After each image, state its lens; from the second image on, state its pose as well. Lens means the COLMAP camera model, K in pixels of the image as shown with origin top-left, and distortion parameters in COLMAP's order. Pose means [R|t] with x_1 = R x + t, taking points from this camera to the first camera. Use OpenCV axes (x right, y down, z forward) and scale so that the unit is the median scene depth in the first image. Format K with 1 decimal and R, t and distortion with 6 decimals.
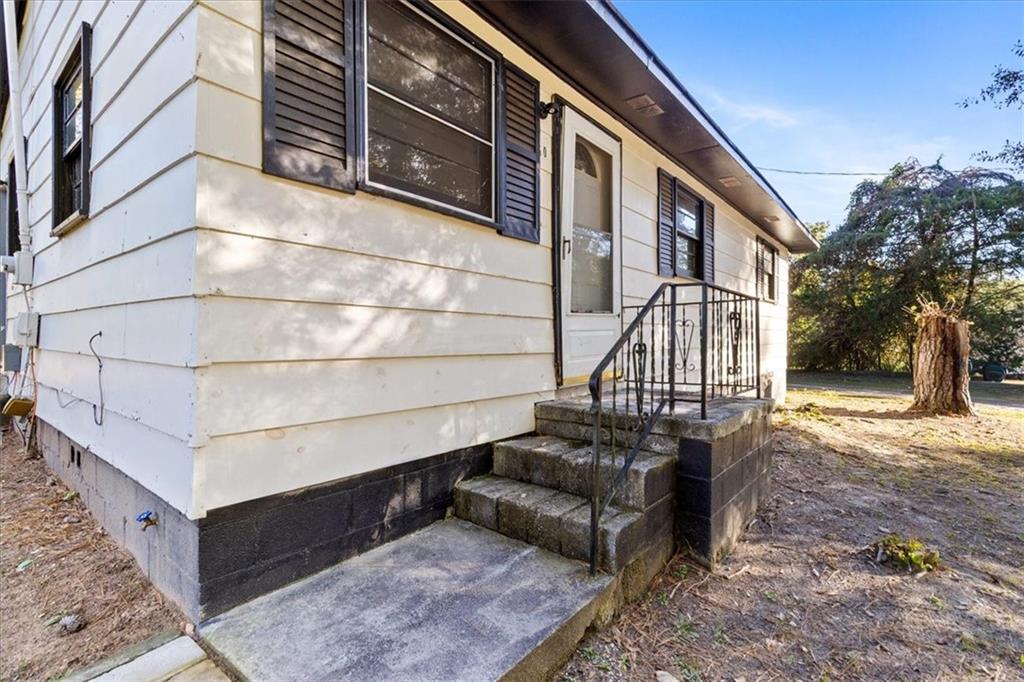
lens RADIAL K [[475.6, 0, 513.8], [0, 475.6, 337.6], [0, 0, 1]] dist [-0.001611, -0.000229]
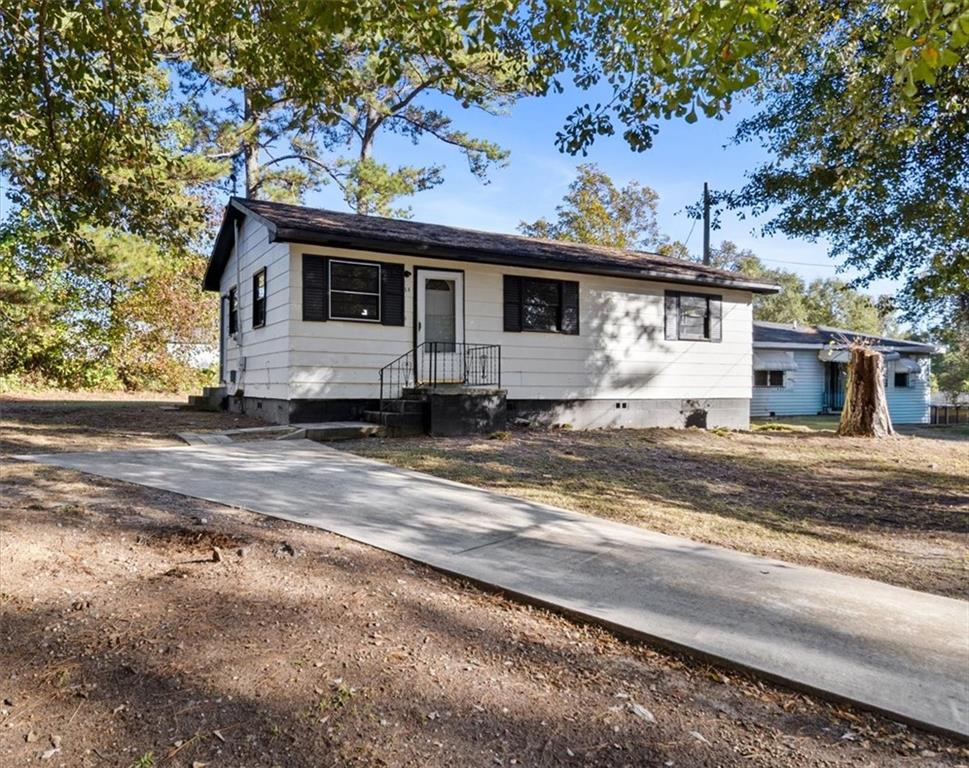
lens RADIAL K [[686.9, 0, 480.4], [0, 686.9, 389.5], [0, 0, 1]] dist [0.005779, -0.010382]
pose [[0.929602, 0.000202, -0.368565, 1.899330], [-0.002275, 0.999984, -0.005189, 0.175033], [0.368559, 0.005663, 0.929587, -2.434344]]
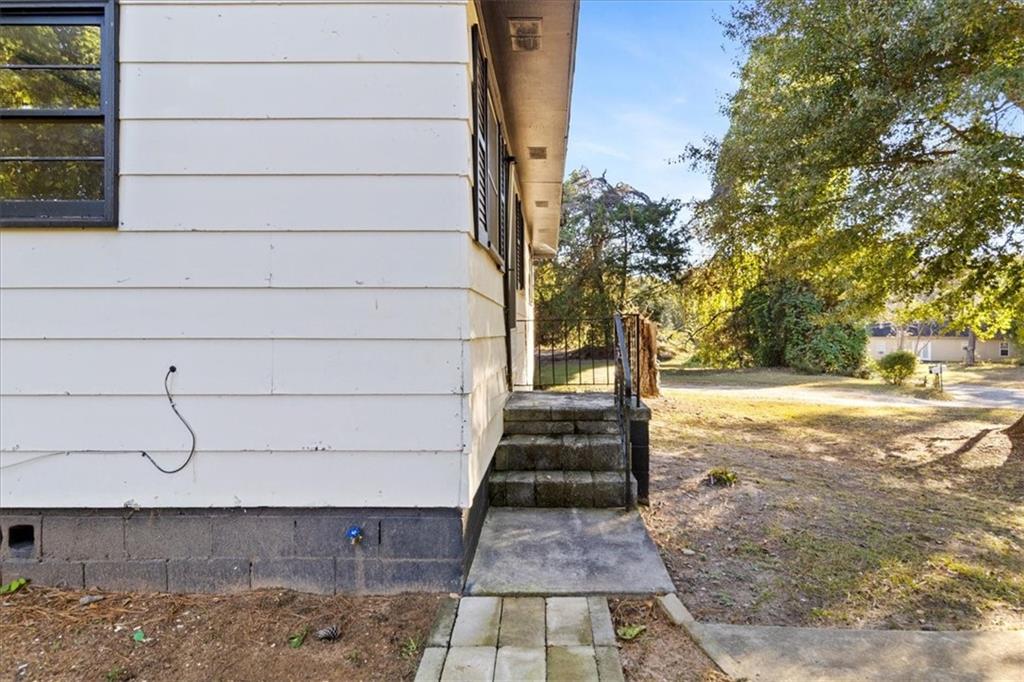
lens RADIAL K [[636.9, 0, 513.5], [0, 636.9, 336.1], [0, 0, 1]] dist [0.001762, 0.000069]
pose [[0.788022, -0.013585, 0.615497, -0.931987], [0.005656, 0.999874, 0.014828, -0.066032], [-0.615621, -0.008203, 0.788000, -0.260065]]
